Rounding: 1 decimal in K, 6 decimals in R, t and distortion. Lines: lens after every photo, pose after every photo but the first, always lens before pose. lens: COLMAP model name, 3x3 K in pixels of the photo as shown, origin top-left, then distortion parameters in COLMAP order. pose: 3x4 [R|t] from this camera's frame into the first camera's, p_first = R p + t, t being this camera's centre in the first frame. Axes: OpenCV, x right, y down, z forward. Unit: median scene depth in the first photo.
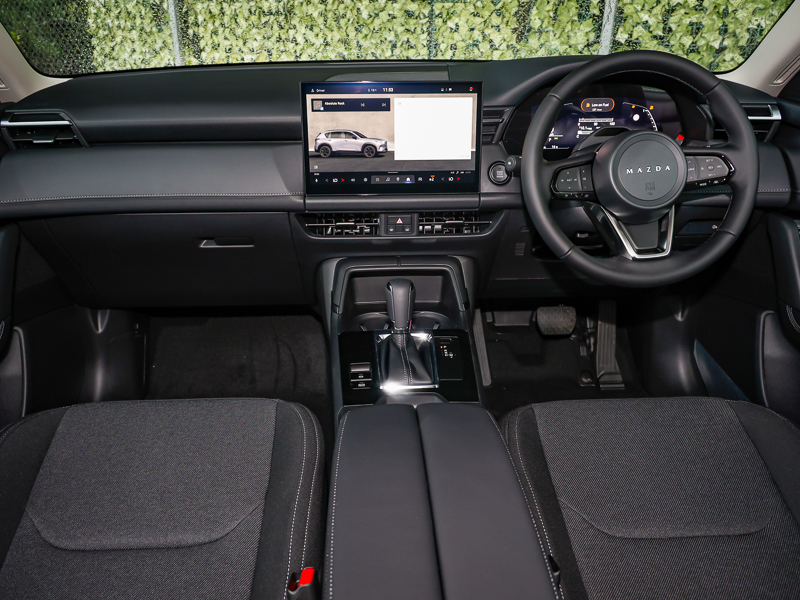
lens RADIAL K [[592.5, 0, 422.6], [0, 592.5, 280.3], [0, 0, 1]] dist [0.003453, 0.002229]
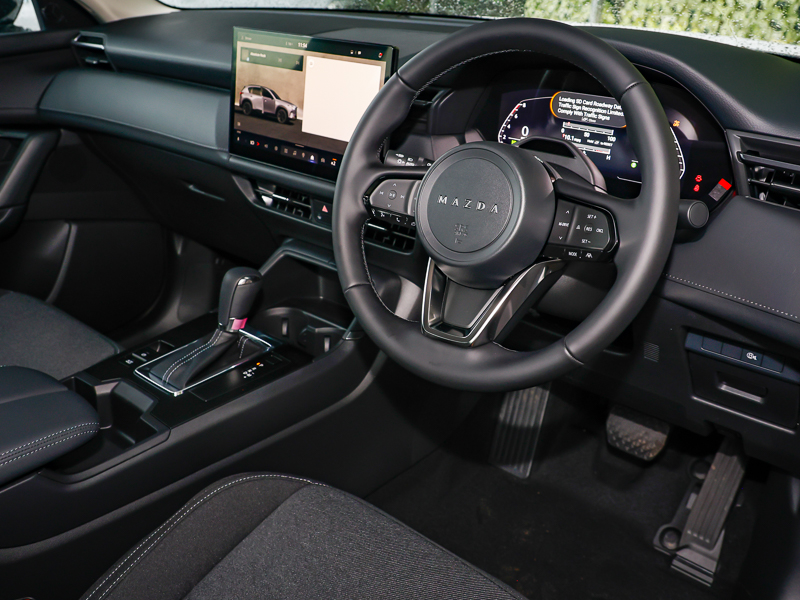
lens RADIAL K [[710.8, 0, 399.5], [0, 710.8, 281.3], [0, 0, 1]] dist [0.004574, 0.004063]
pose [[0.752117, 0.292298, -0.590662, 0.685860], [-0.295584, 0.950674, 0.094075, -0.136059], [0.589024, 0.103835, 0.801417, 0.307993]]
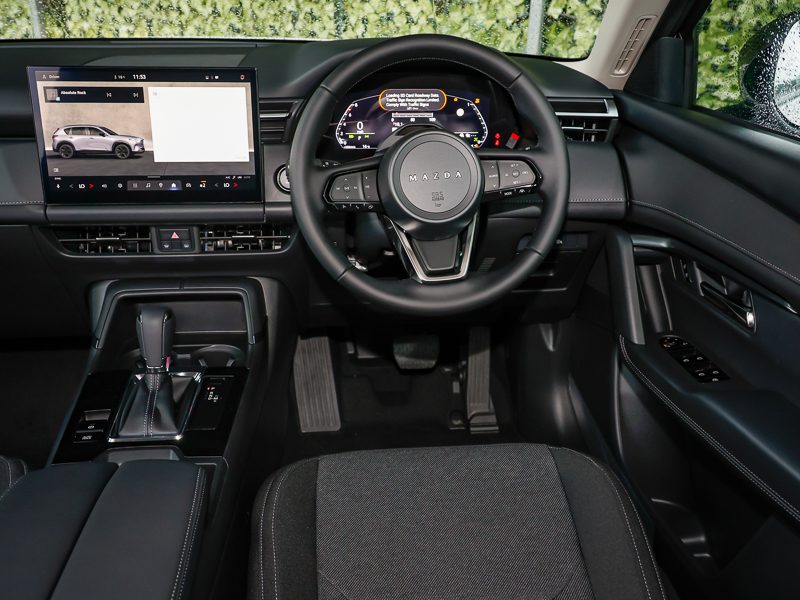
lens RADIAL K [[711.3, 0, 400.0], [0, 711.3, 300.0], [0, 0, 1]] dist [0.011637, 0.005727]
pose [[0.998873, -0.004757, 0.047217, 0.242234], [0.004700, 0.999988, 0.001308, -0.010830], [-0.047222, -0.001085, 0.998884, -0.005807]]
